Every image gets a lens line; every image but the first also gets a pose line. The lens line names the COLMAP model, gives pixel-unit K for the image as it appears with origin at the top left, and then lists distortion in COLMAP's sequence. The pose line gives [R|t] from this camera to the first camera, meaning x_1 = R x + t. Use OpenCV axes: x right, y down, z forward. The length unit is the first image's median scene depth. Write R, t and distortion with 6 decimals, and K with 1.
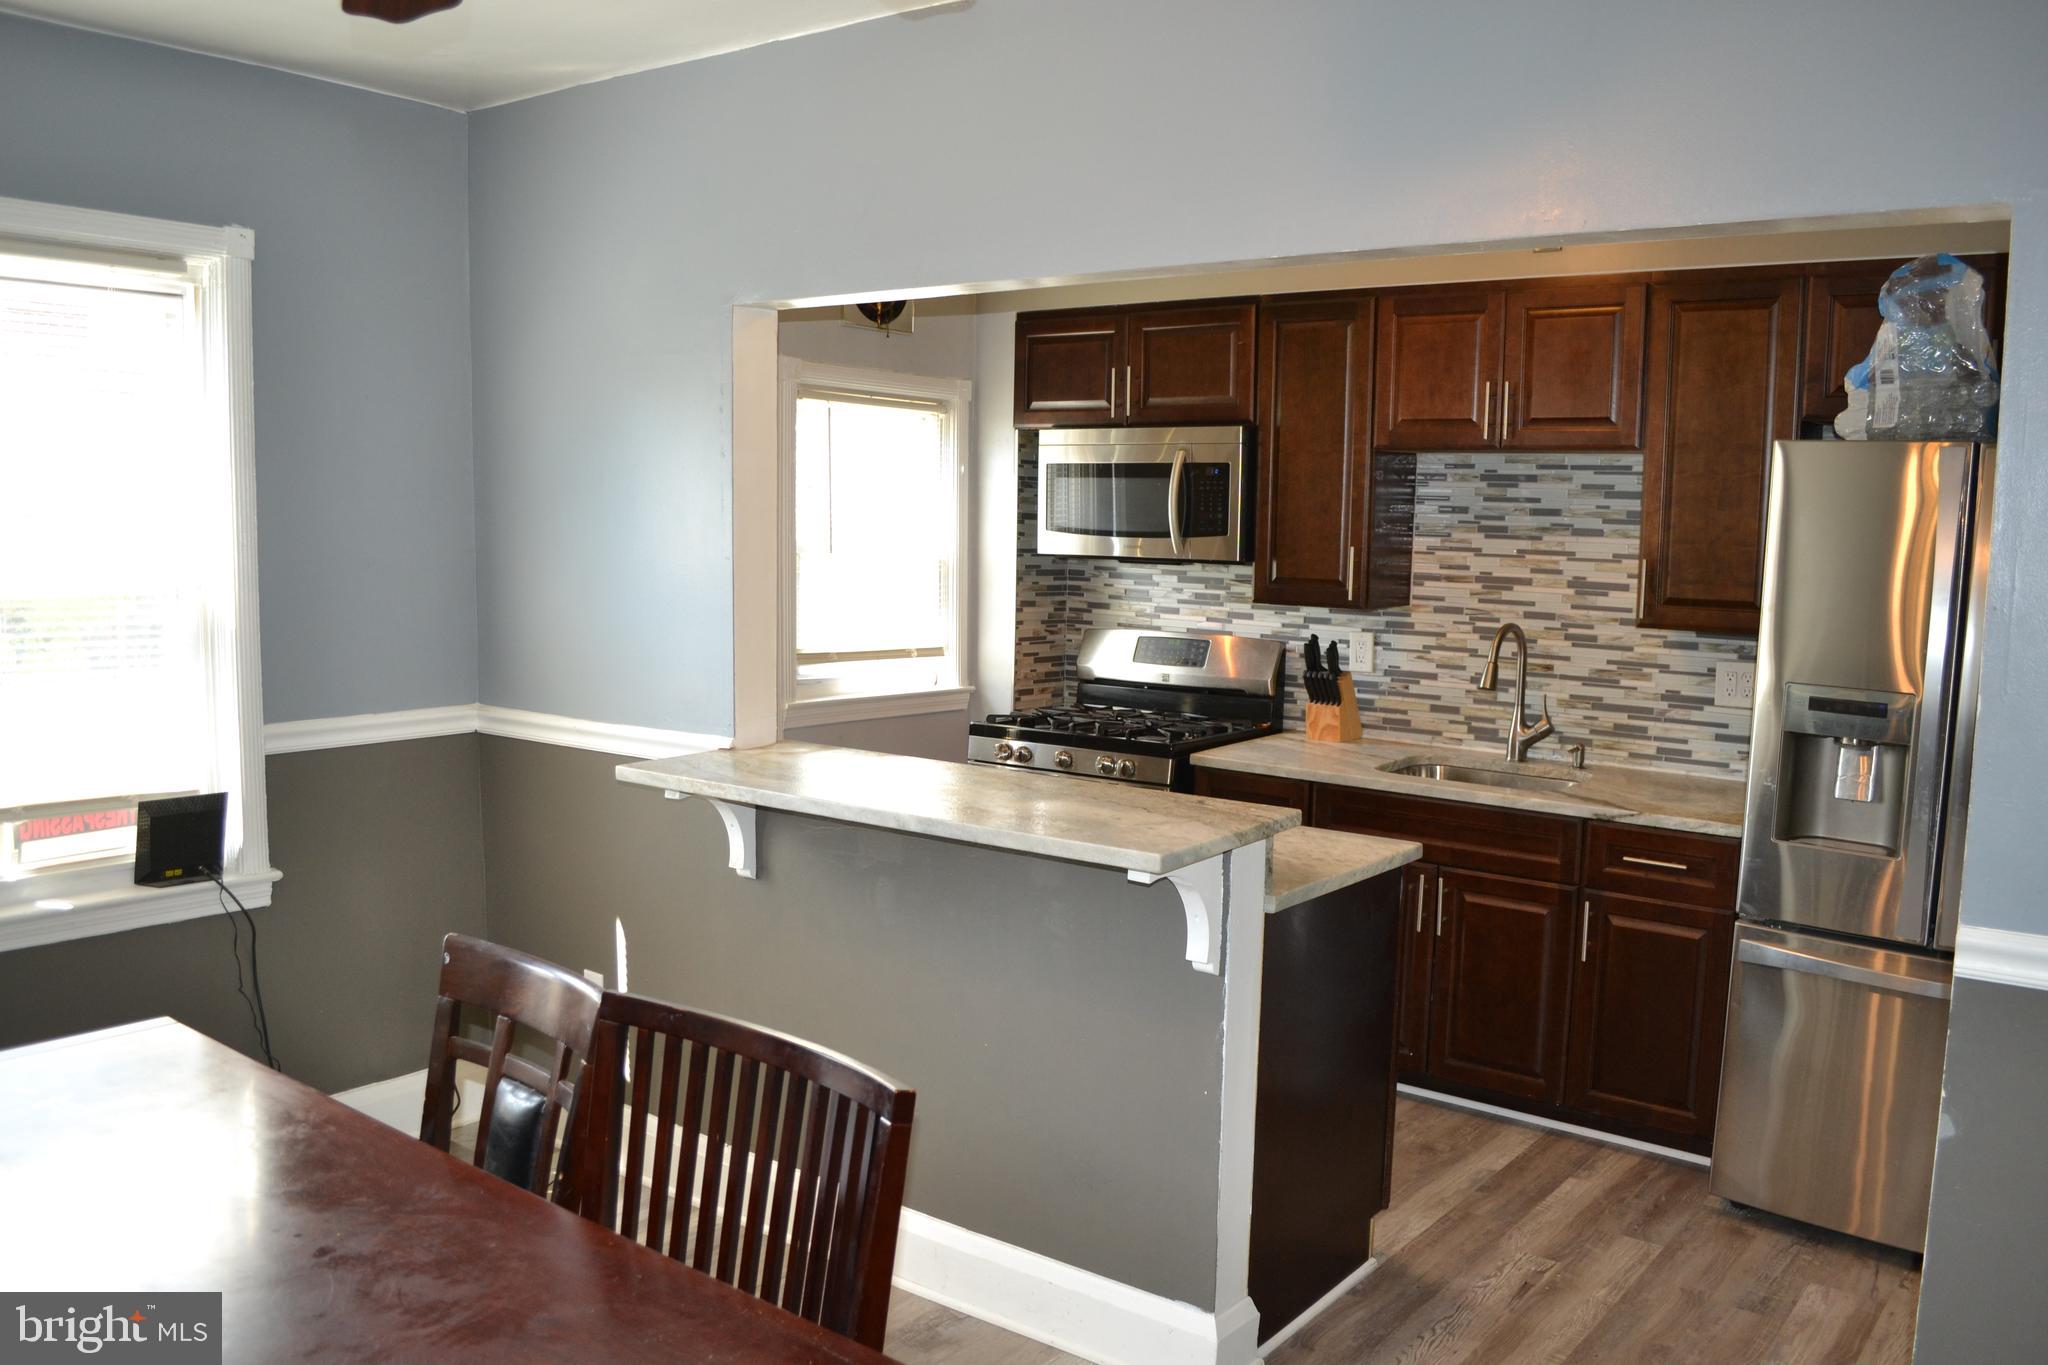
lens RADIAL K [[1638.0, 0, 1023.9], [0, 1638.0, 703.2], [0, 0, 1]] dist [-0.080027, 0.005948]
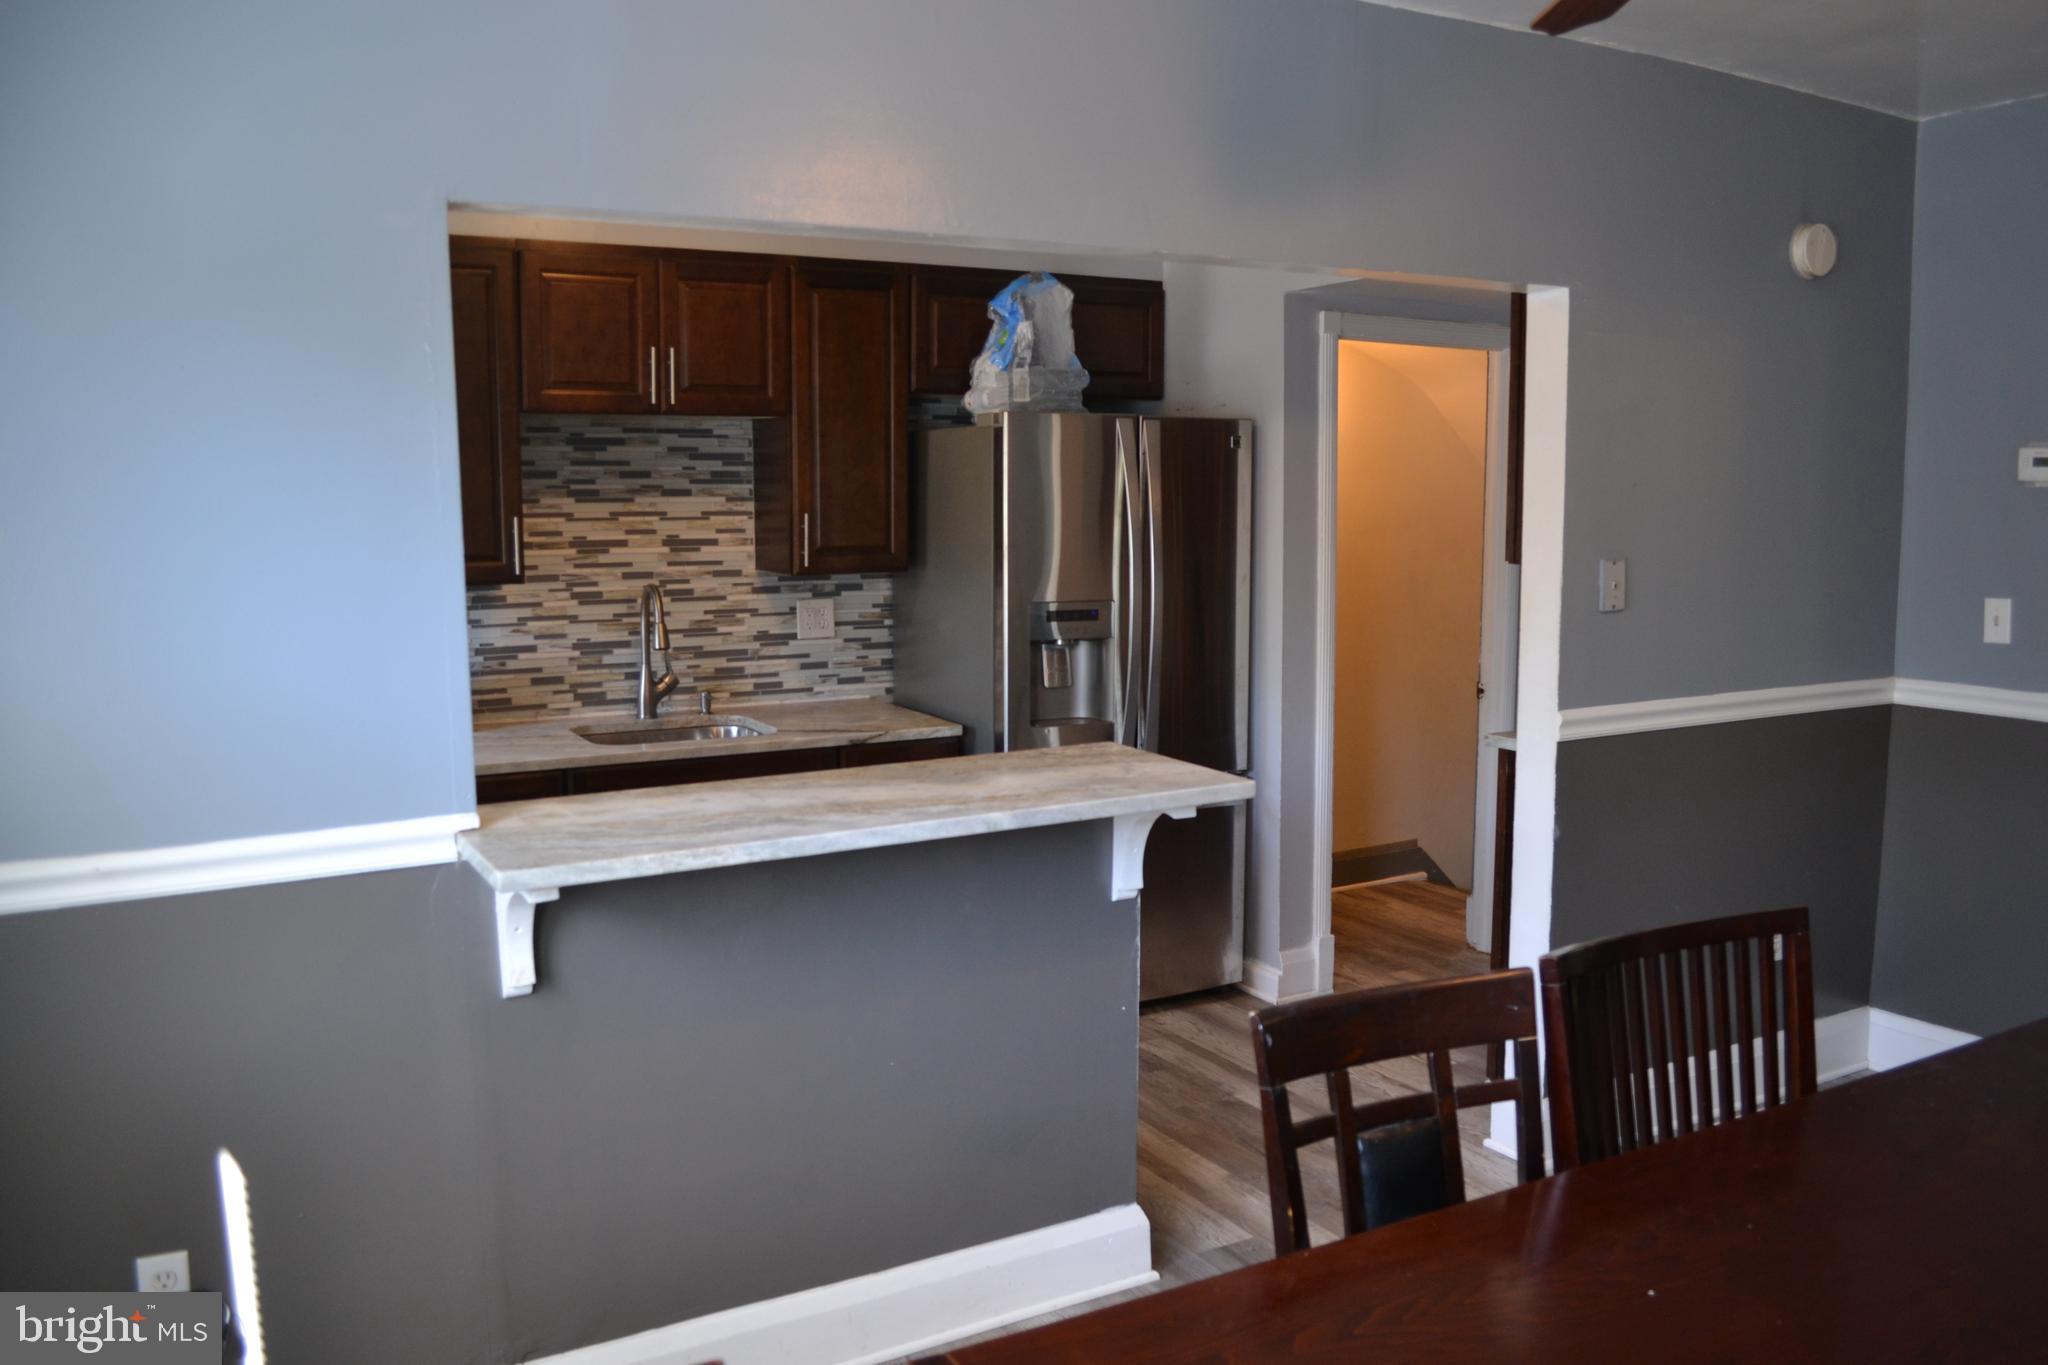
lens RADIAL K [[1638.0, 0, 1019.4], [0, 1638.0, 700.6], [0, 0, 1]] dist [-0.080027, 0.005948]
pose [[0.386152, -0.143549, 0.911197, -0.545228], [0.118696, 0.987337, 0.105242, -0.055982], [-0.914767, 0.067516, 0.398301, 0.376215]]
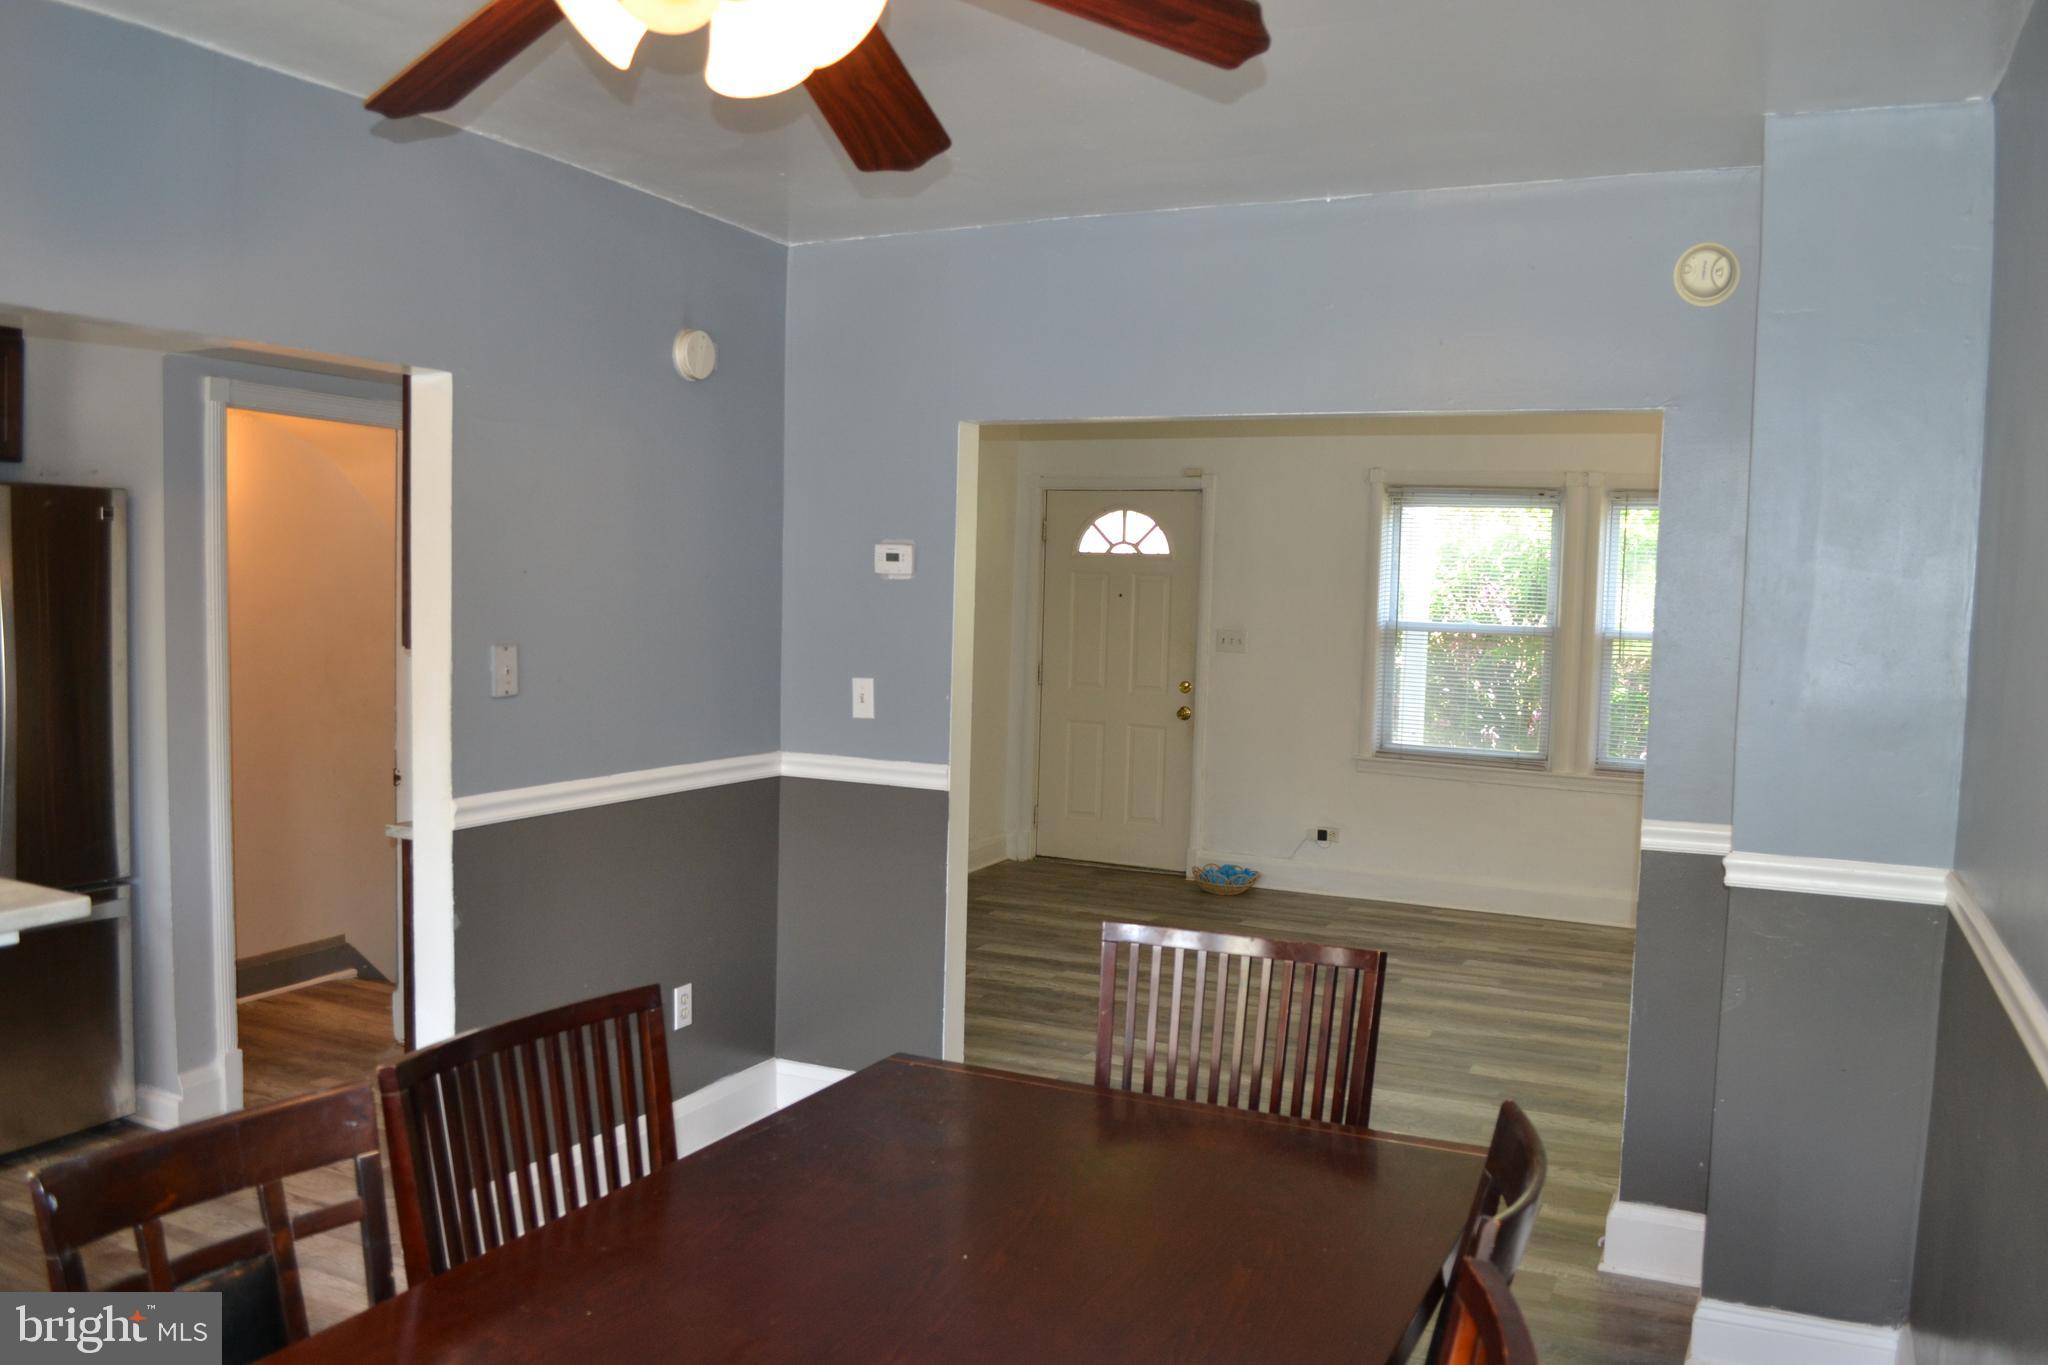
lens RADIAL K [[1638.0, 0, 1012.0], [0, 1638.0, 701.1], [0, 0, 1]] dist [-0.080027, 0.005948]
pose [[-0.208008, -0.102272, 0.972766, -0.531343], [0.078853, 0.989528, 0.120896, -0.055933], [-0.974944, 0.101853, -0.197765, 0.338600]]
